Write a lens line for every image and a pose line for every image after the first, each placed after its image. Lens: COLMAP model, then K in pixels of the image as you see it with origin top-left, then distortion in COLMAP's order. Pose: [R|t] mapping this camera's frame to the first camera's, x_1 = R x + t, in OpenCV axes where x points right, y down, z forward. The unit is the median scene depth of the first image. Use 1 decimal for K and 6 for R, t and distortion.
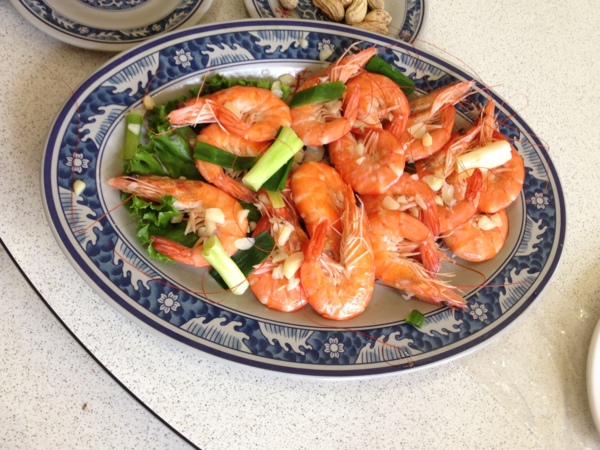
lens RADIAL K [[590.6, 0, 298.0], [0, 590.6, 224.6], [0, 0, 1]] dist [0.073169, -0.012239]
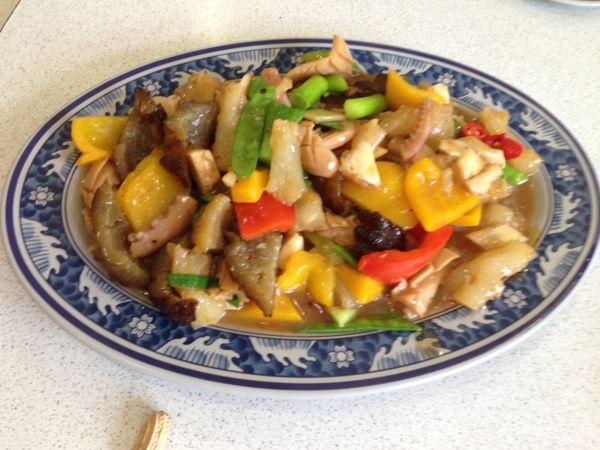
lens RADIAL K [[590.6, 0, 298.0], [0, 590.6, 224.6], [0, 0, 1]] dist [0.073169, -0.012239]
pose [[-0.942942, -0.092524, -0.319844, 0.372198], [-0.188136, -0.644505, 0.741092, -0.784872], [-0.274710, 0.758981, 0.590324, 0.525565]]
